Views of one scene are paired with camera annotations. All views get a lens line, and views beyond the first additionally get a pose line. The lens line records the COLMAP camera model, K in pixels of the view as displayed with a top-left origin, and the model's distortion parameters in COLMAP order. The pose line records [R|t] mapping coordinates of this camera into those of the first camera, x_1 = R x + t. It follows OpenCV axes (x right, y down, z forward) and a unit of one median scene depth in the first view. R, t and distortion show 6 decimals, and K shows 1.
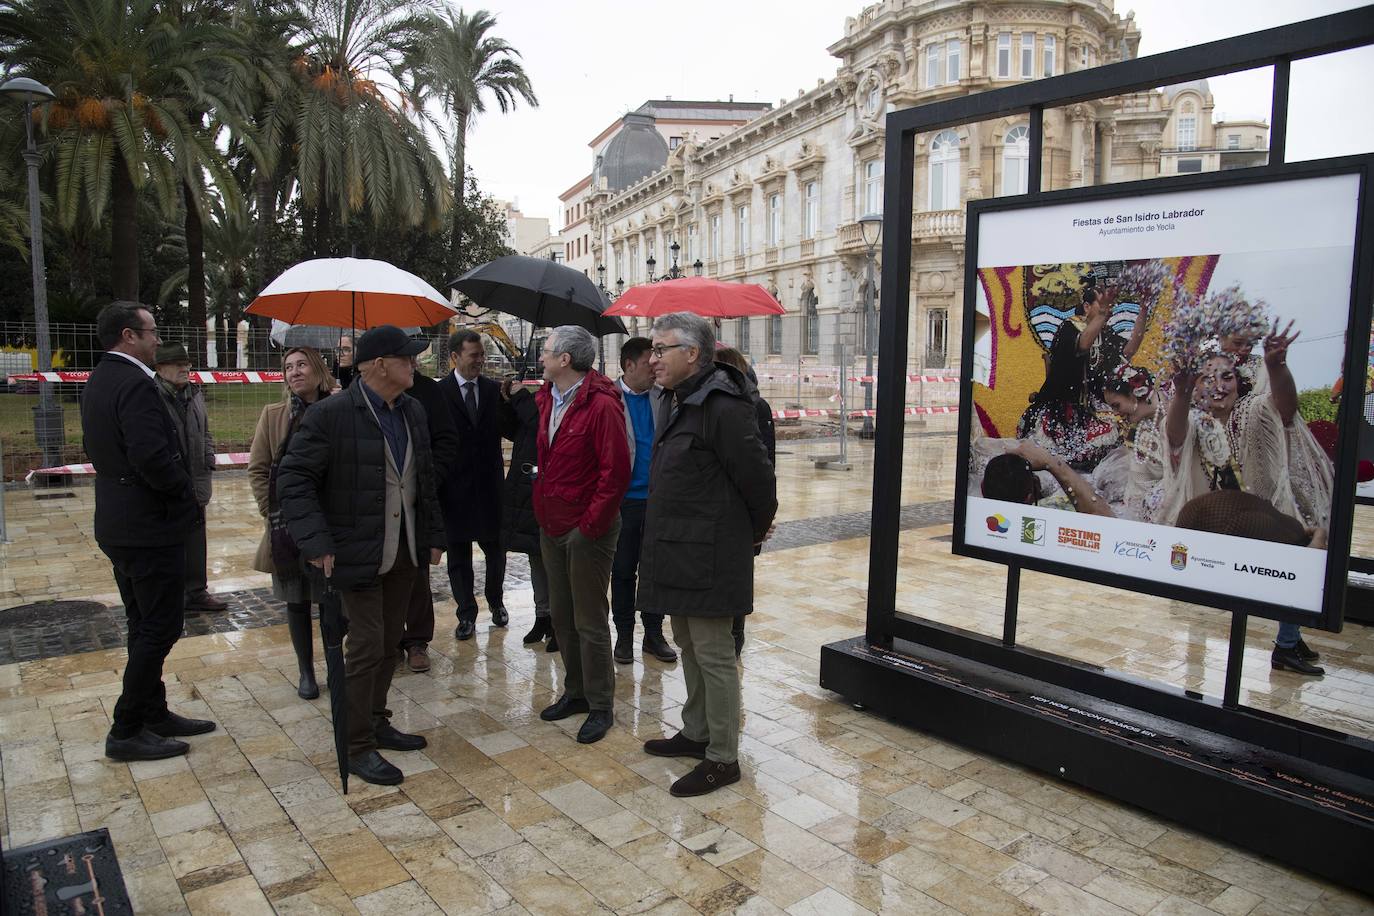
lens RADIAL K [[940.9, 0, 703.9], [0, 940.9, 462.5], [0, 0, 1]] dist [-0.107521, 0.053555]
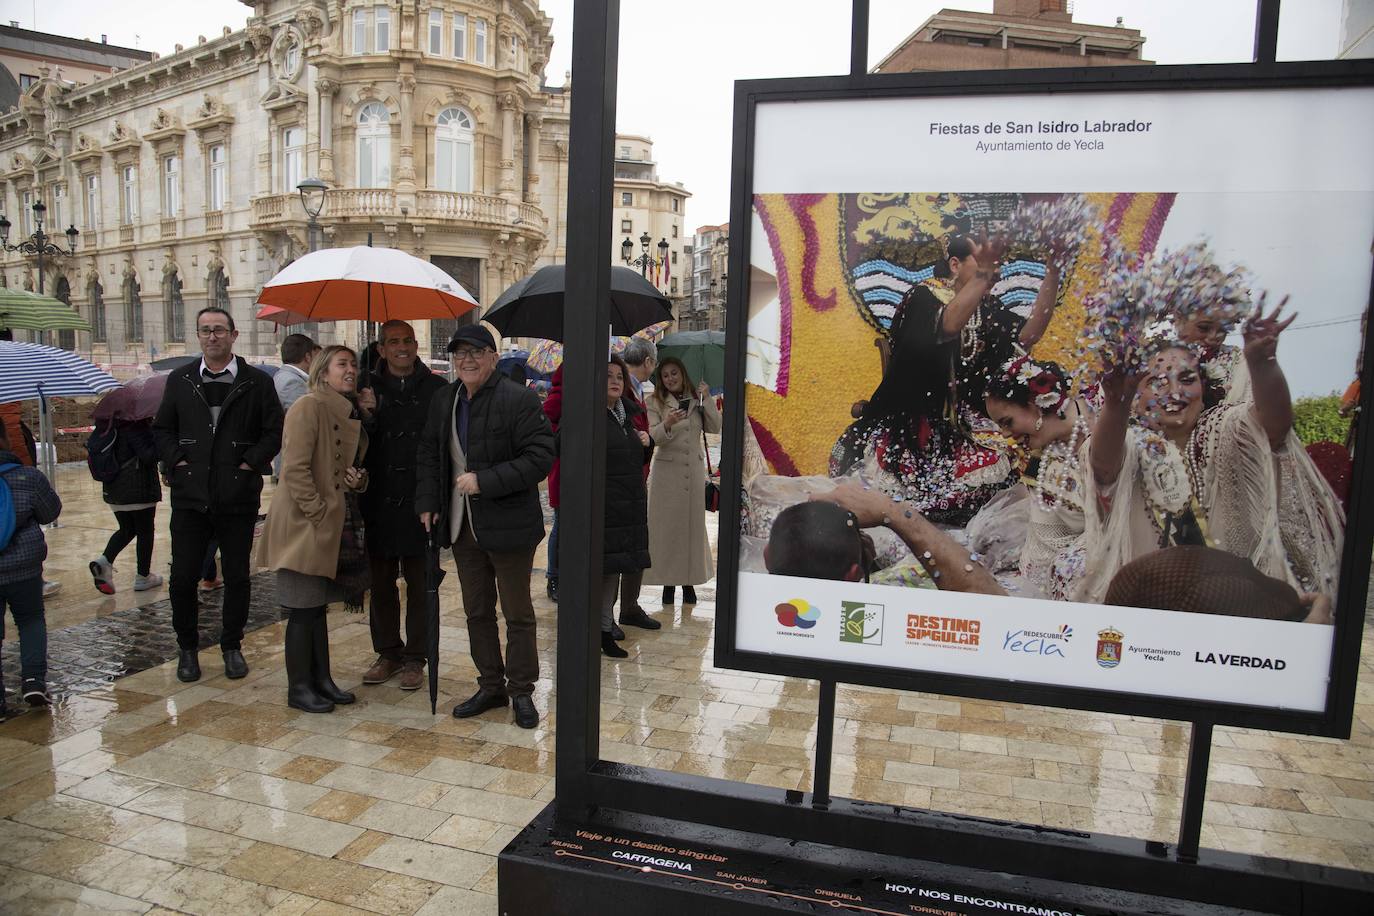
lens RADIAL K [[940.9, 0, 703.9], [0, 940.9, 462.5], [0, 0, 1]] dist [-0.107521, 0.053555]
pose [[0.824068, -0.054517, 0.563862, -0.082528], [0.047610, 0.998502, 0.026960, -0.056255], [-0.564487, 0.004629, 0.825429, 0.541996]]
